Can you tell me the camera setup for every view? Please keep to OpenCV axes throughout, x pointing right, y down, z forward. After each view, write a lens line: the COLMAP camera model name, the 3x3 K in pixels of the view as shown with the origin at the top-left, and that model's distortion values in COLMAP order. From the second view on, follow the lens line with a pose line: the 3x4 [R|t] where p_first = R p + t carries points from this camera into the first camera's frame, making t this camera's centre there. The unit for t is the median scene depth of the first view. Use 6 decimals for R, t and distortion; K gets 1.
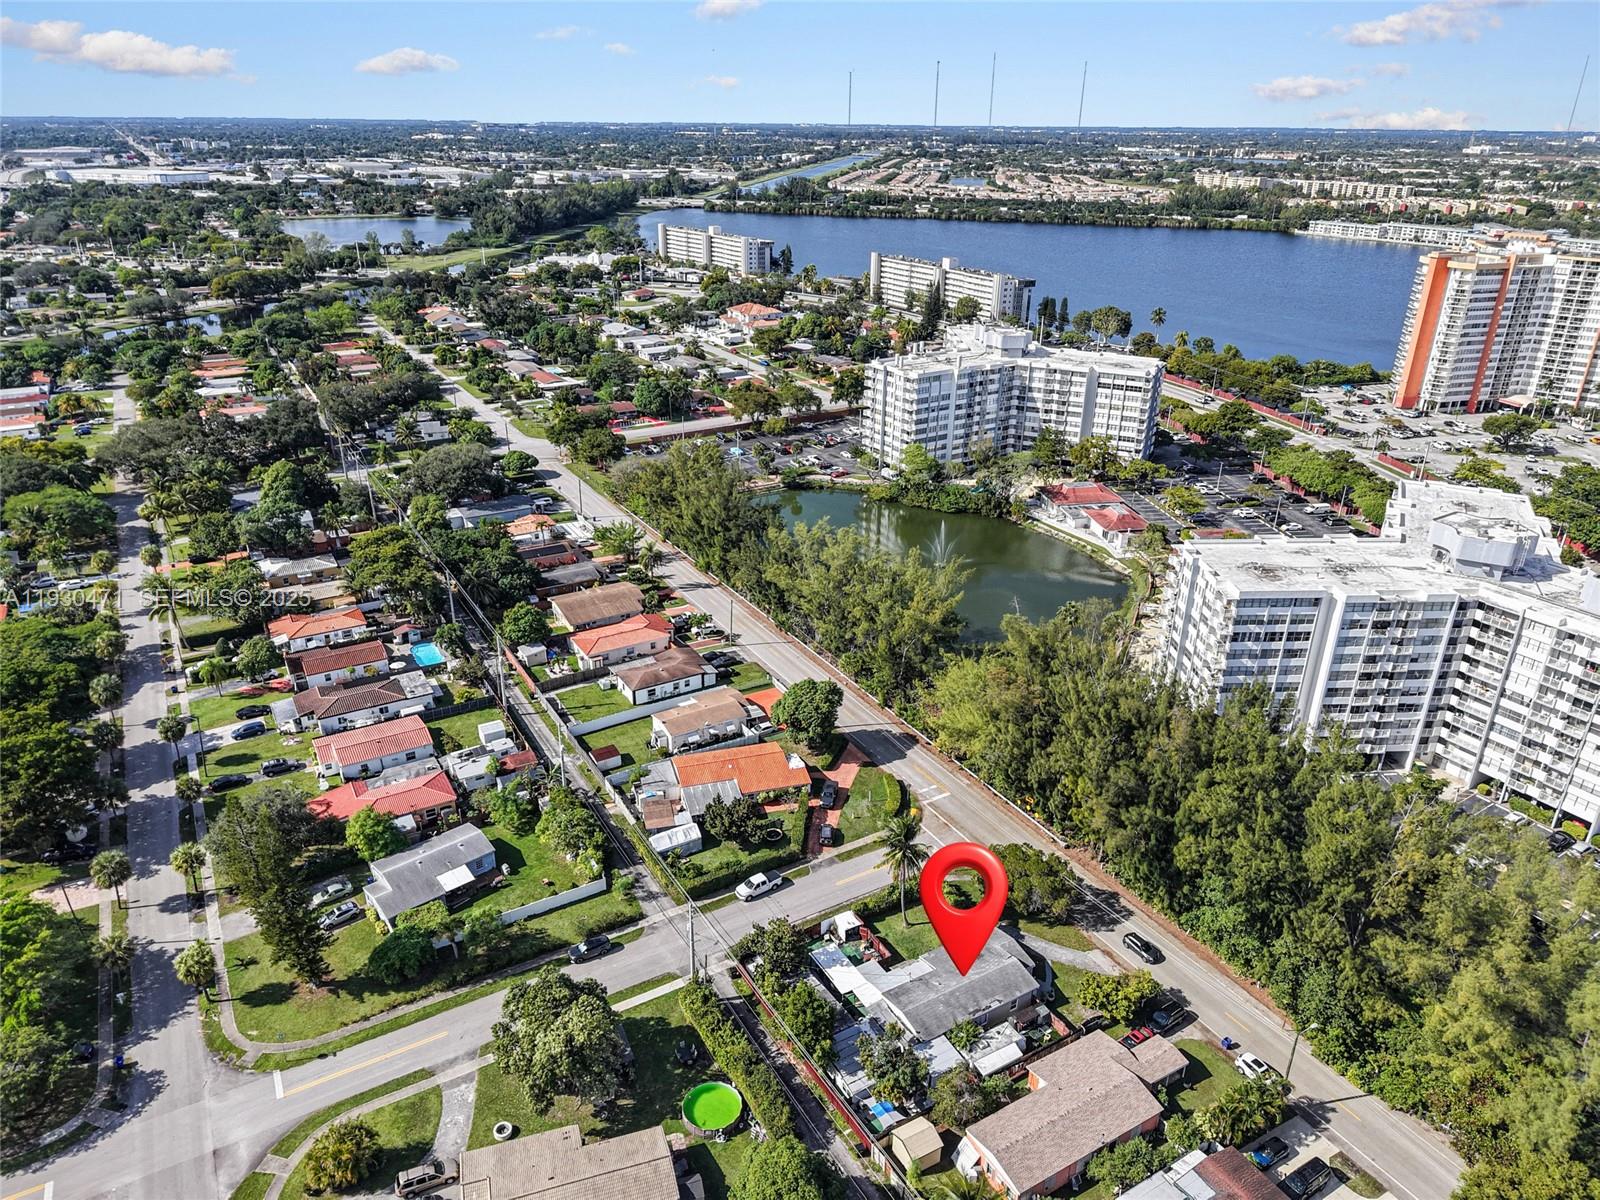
lens RADIAL K [[1051.3, 0, 791.2], [0, 1051.3, 592.9], [0, 0, 1]] dist [0.018457, -0.033469]
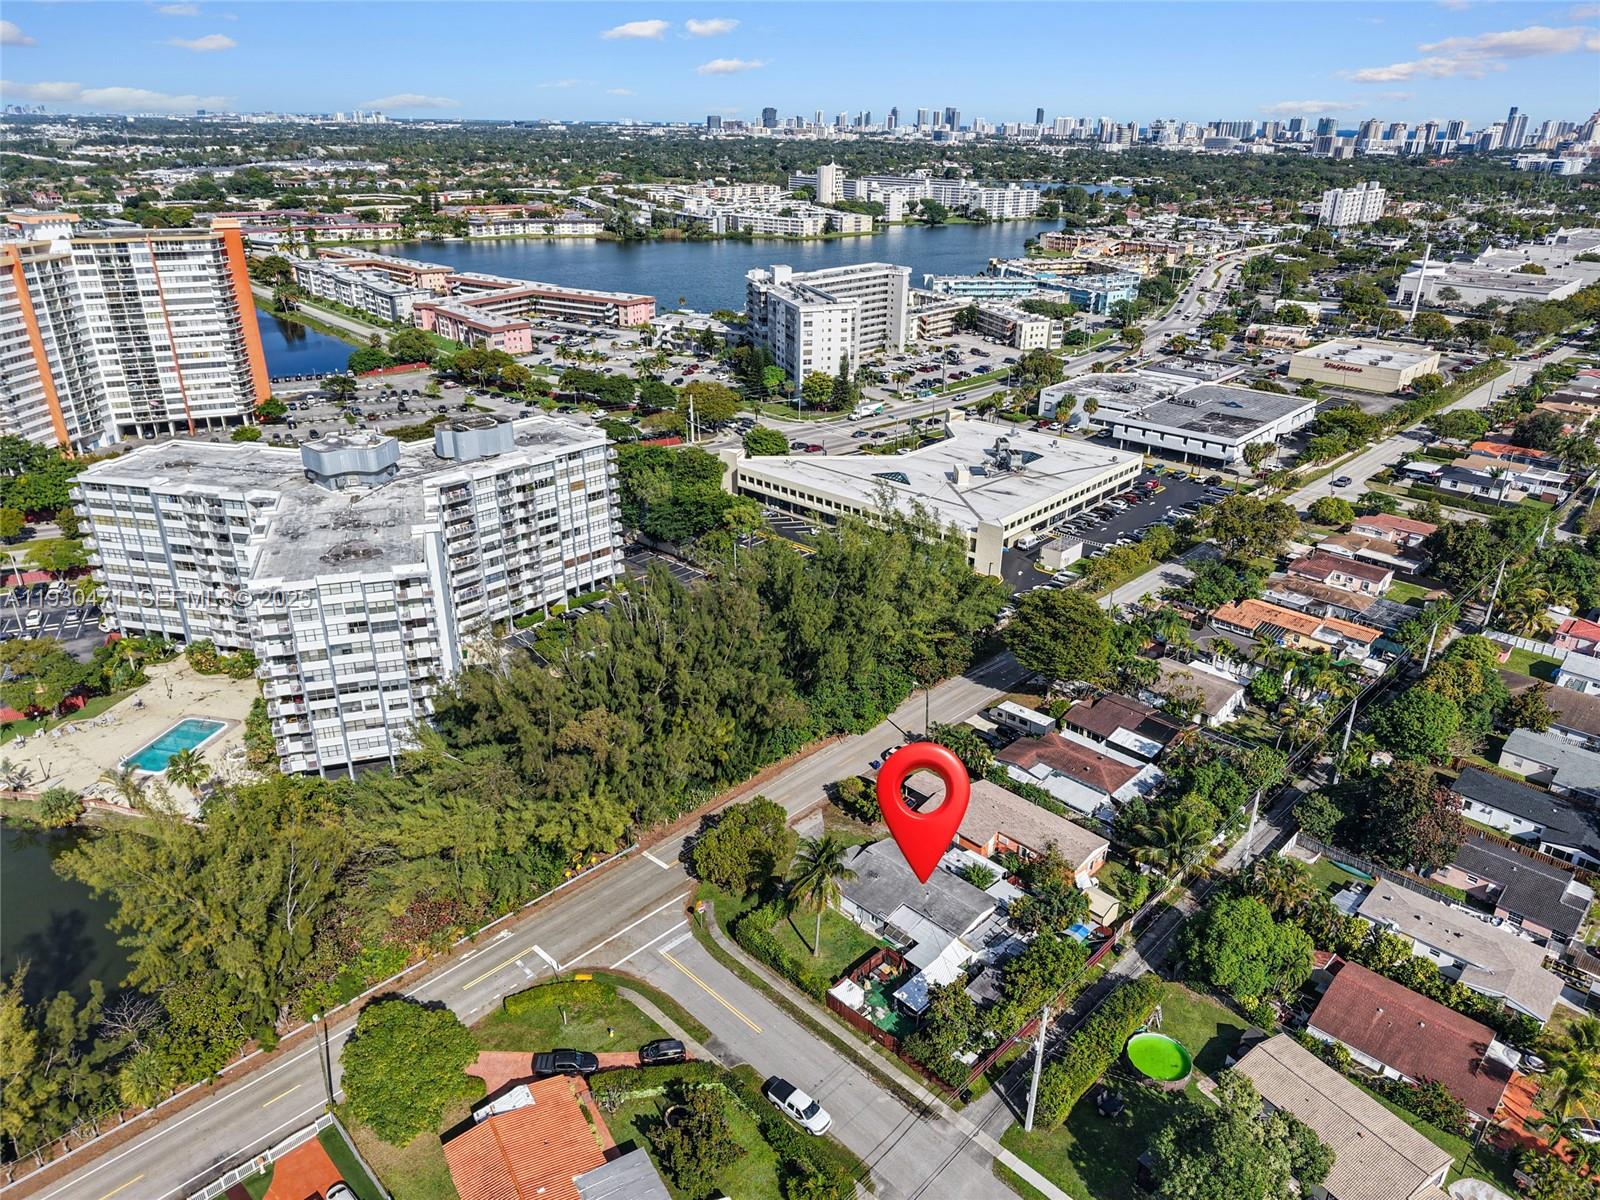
lens RADIAL K [[1051.3, 0, 791.2], [0, 1051.3, 592.9], [0, 0, 1]] dist [0.018457, -0.033469]
pose [[-0.257453, -0.402143, 0.878634, -0.237331], [0.374709, 0.796587, 0.474387, -0.153306], [-0.890680, 0.451365, -0.054397, 0.415989]]
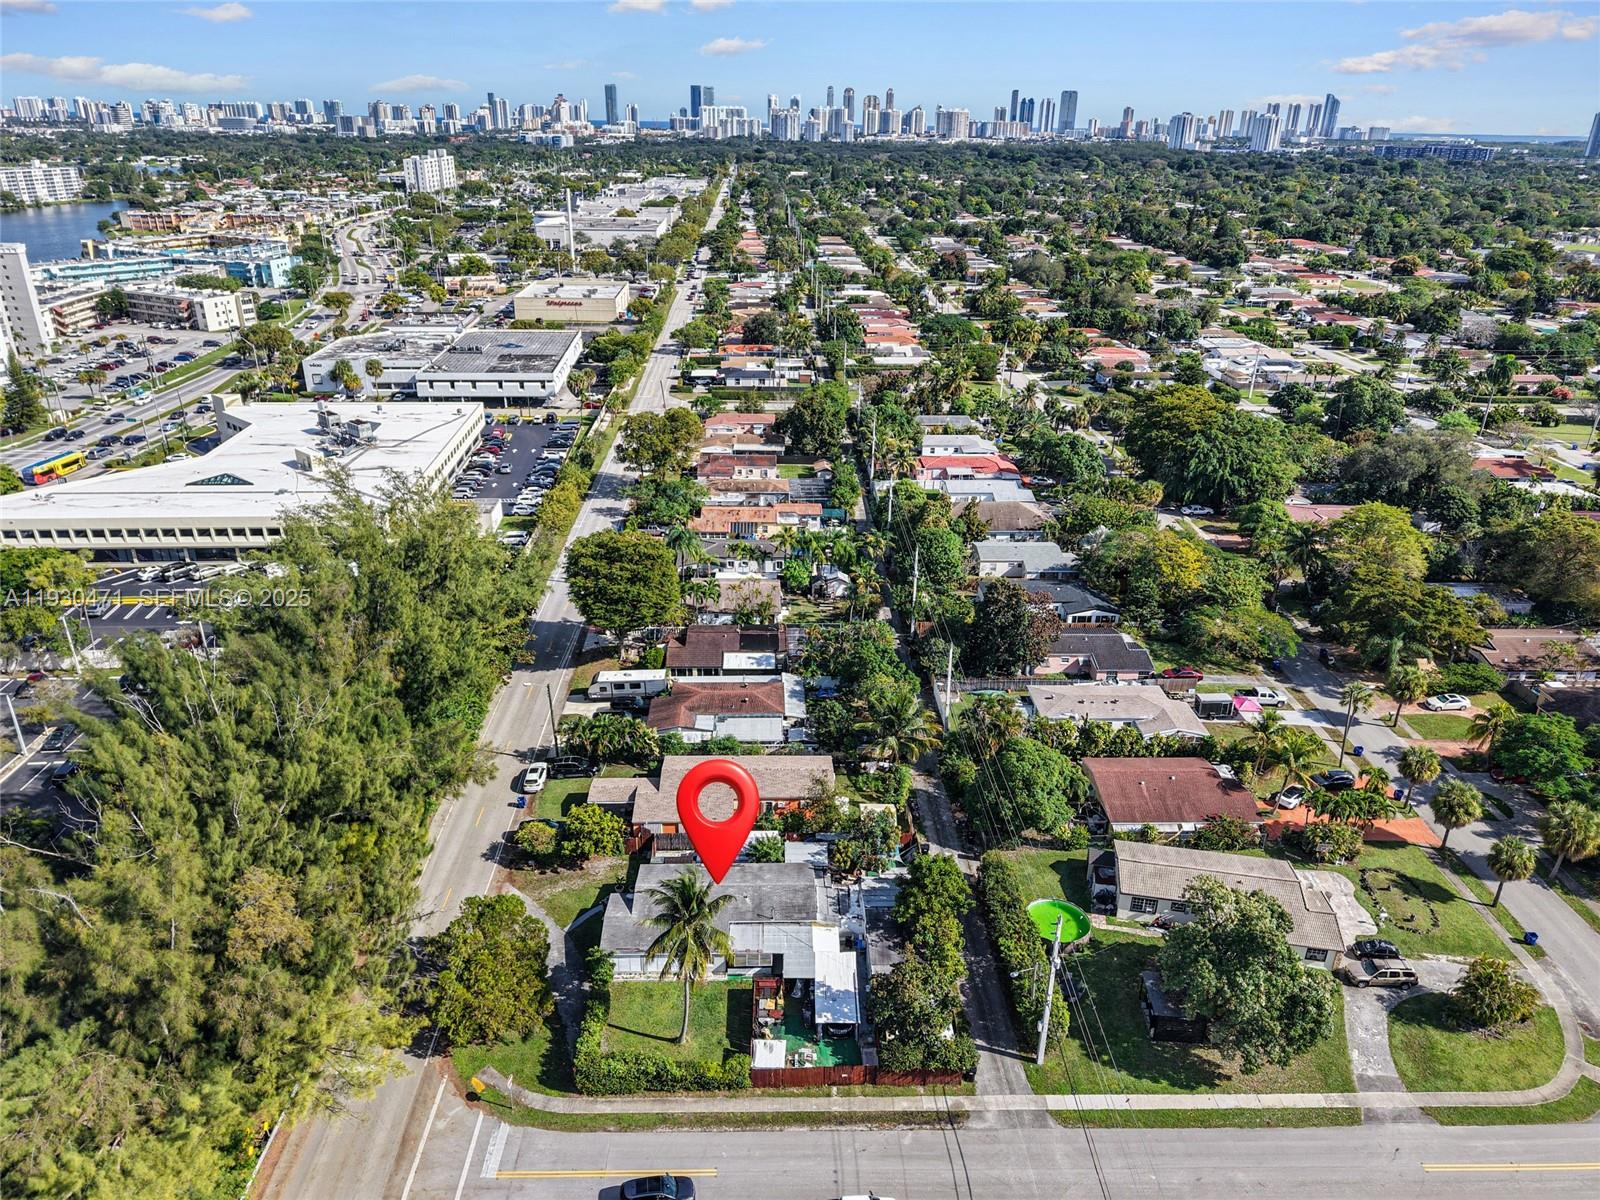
lens RADIAL K [[1058.2, 0, 788.1], [0, 1058.2, 599.6], [0, 0, 1]] dist [0.025313, -0.027034]
pose [[-0.874466, -0.218936, 0.432871, -0.075354], [0.172520, 0.693649, 0.699349, -0.139074], [-0.453372, 0.686235, -0.568801, 0.515906]]
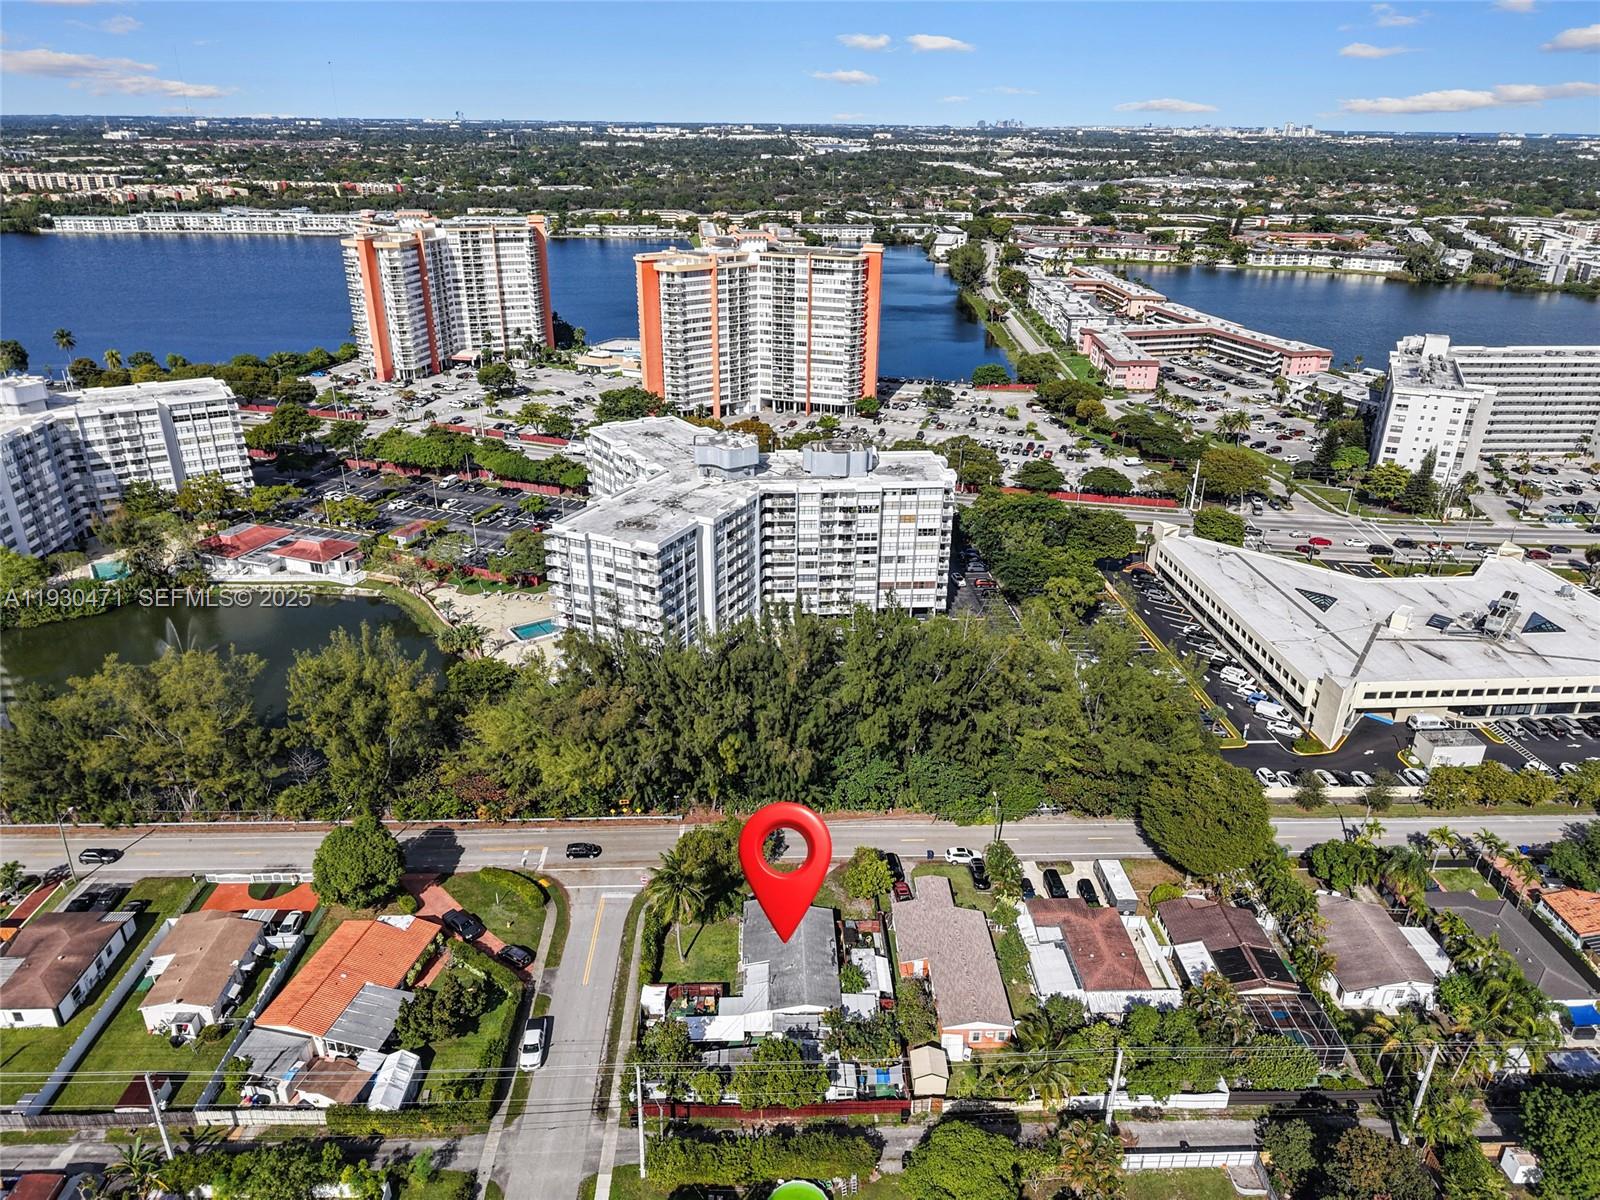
lens RADIAL K [[1051.3, 0, 791.2], [0, 1051.3, 592.9], [0, 0, 1]] dist [0.018457, -0.033469]
pose [[0.479149, -0.357176, 0.801774, -0.222730], [0.347949, 0.915914, 0.200085, -0.068036], [-0.805822, 0.183106, 0.563137, 0.140347]]
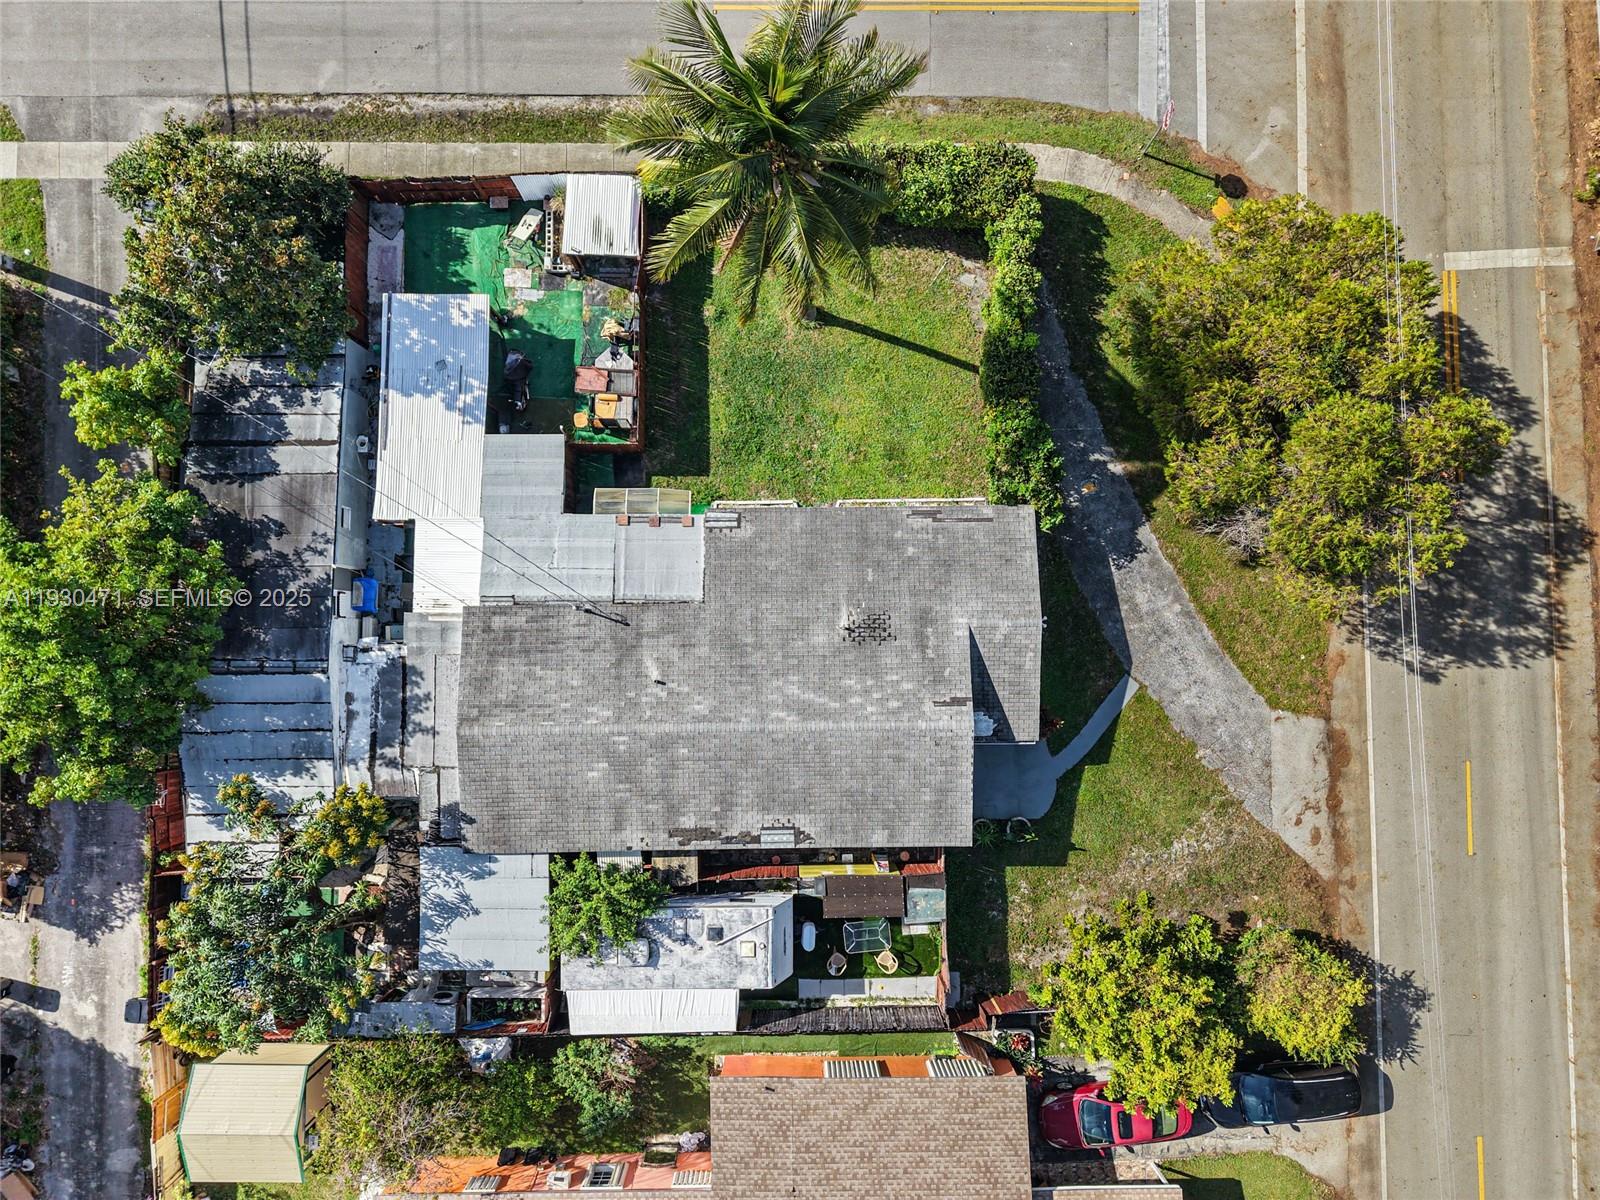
lens RADIAL K [[1051.3, 0, 791.2], [0, 1051.3, 592.9], [0, 0, 1]] dist [0.018457, -0.033469]
pose [[0.870371, 0.492184, -0.014450, 0.065600], [-0.200665, 0.381347, 0.902390, 0.040235], [0.449652, -0.782515, 0.430678, 0.365070]]
